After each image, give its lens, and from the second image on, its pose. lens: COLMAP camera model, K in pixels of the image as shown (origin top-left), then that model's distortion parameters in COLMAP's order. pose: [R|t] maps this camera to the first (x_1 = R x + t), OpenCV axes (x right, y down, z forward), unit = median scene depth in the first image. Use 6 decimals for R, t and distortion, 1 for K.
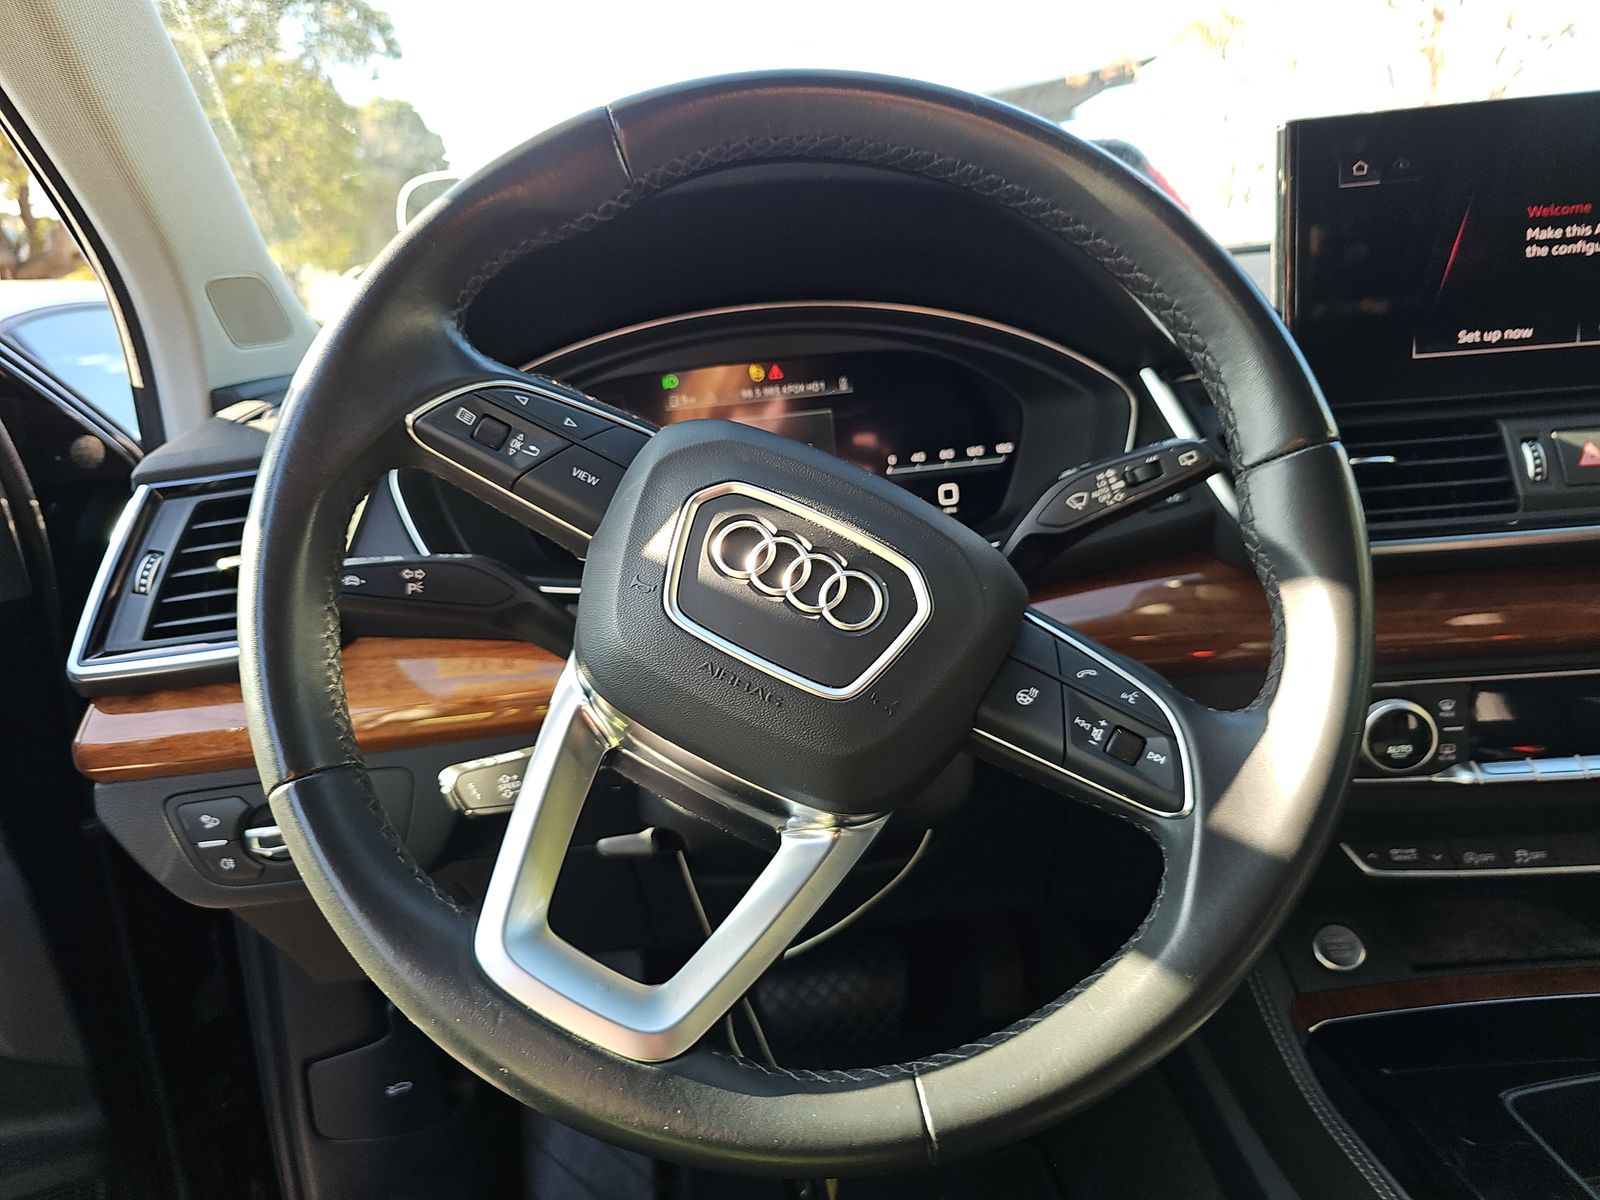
lens RADIAL K [[1074.9, 0, 790.0], [0, 1074.9, 585.4], [0, 0, 1]] dist [0.029627, -0.016752]
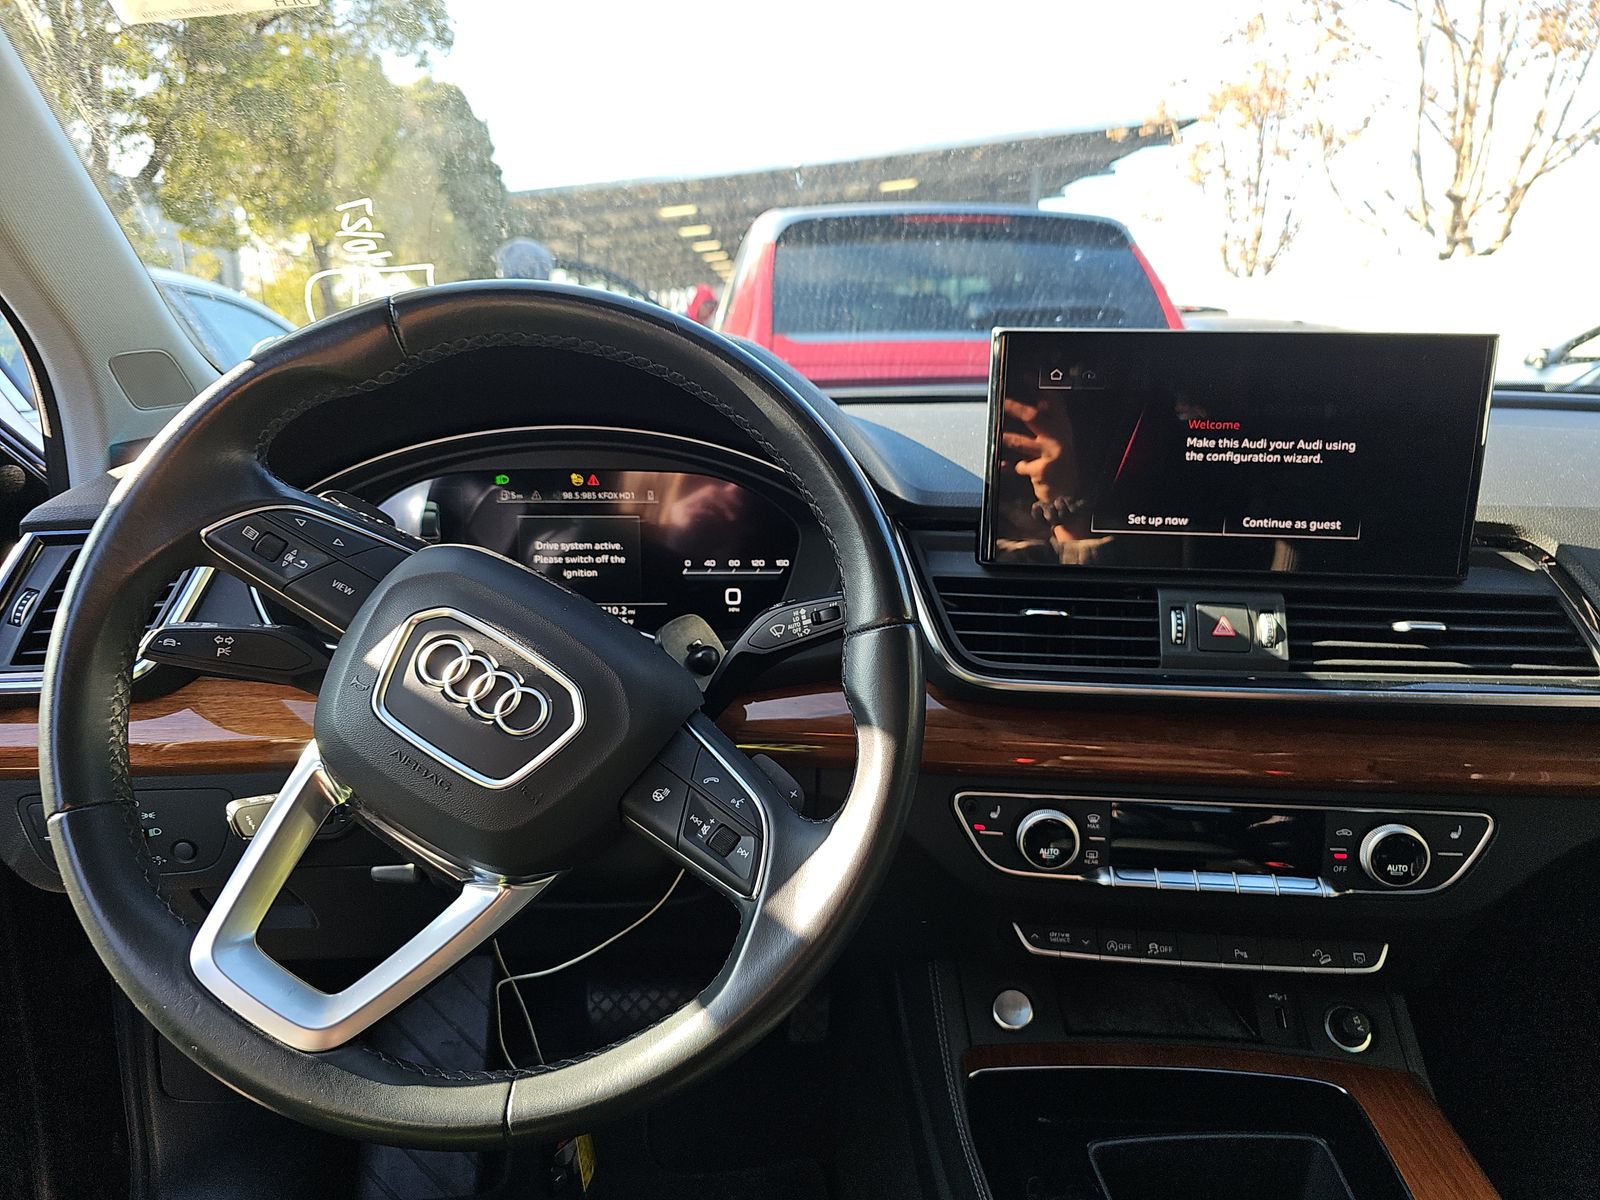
lens RADIAL K [[1074.9, 0, 808.4], [0, 1074.9, 596.6], [0, 0, 1]] dist [0.029627, -0.016752]
pose [[0.995276, 0.096317, 0.012174, 0.262732], [-0.096260, 0.995342, -0.005242, -0.105369], [-0.012622, 0.004045, 0.999912, -0.214839]]
